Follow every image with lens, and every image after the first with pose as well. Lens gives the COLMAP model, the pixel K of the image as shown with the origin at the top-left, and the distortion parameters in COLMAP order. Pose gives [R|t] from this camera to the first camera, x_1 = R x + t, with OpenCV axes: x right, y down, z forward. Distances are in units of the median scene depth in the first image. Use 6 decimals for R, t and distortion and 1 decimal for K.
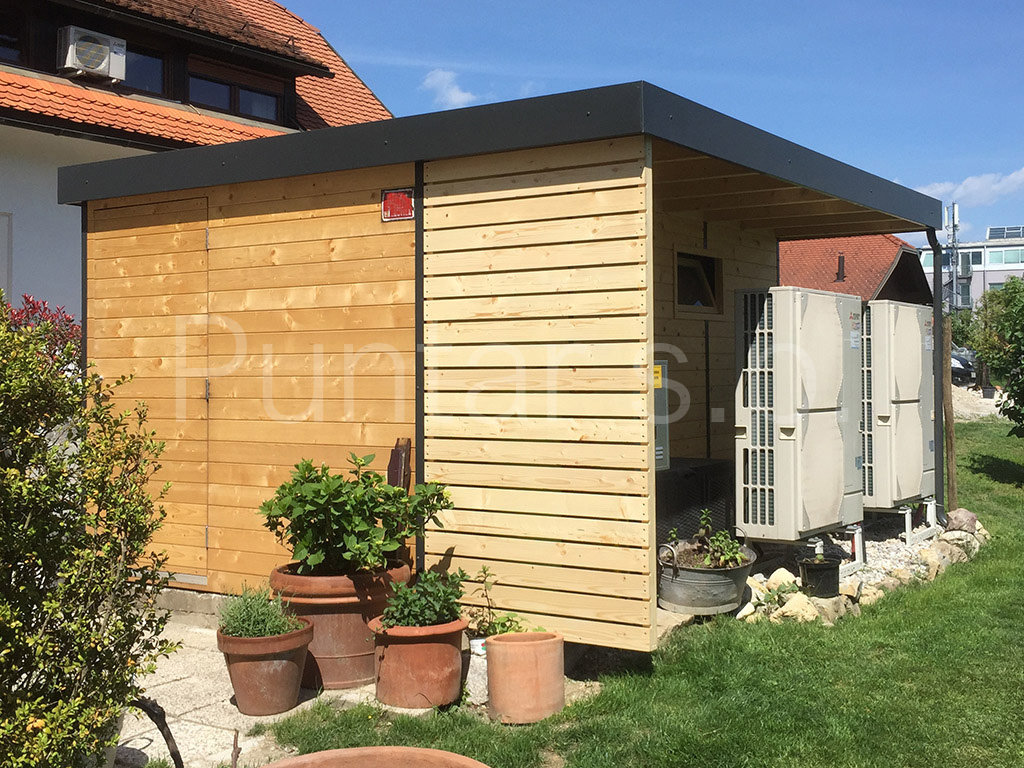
lens RADIAL K [[1207.8, 0, 645.6], [0, 1207.8, 351.1], [0, 0, 1]] dist [0.021288, 0.000000]
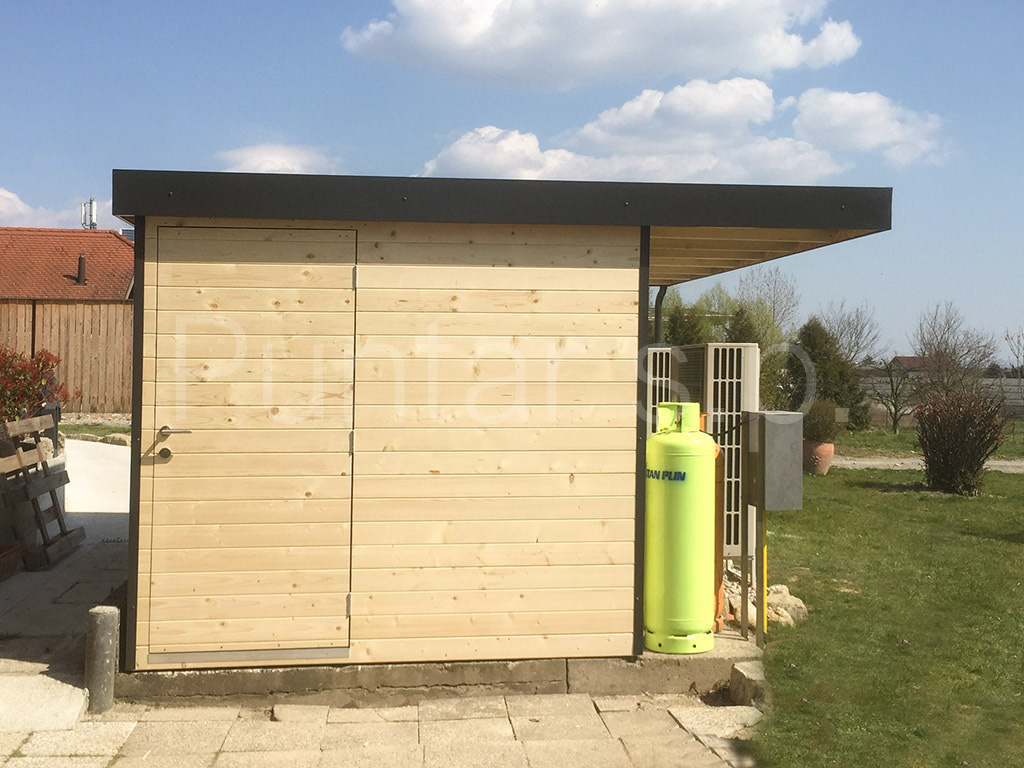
lens RADIAL K [[1277.4, 0, 519.3], [0, 1277.4, 382.0], [0, 0, 1]] dist [0.035950, 0.000000]
pose [[0.750223, 0.004216, 0.661171, -0.476610], [-0.020830, 0.999634, 0.017262, -0.017160], [-0.660856, -0.026722, 0.750037, 0.104818]]
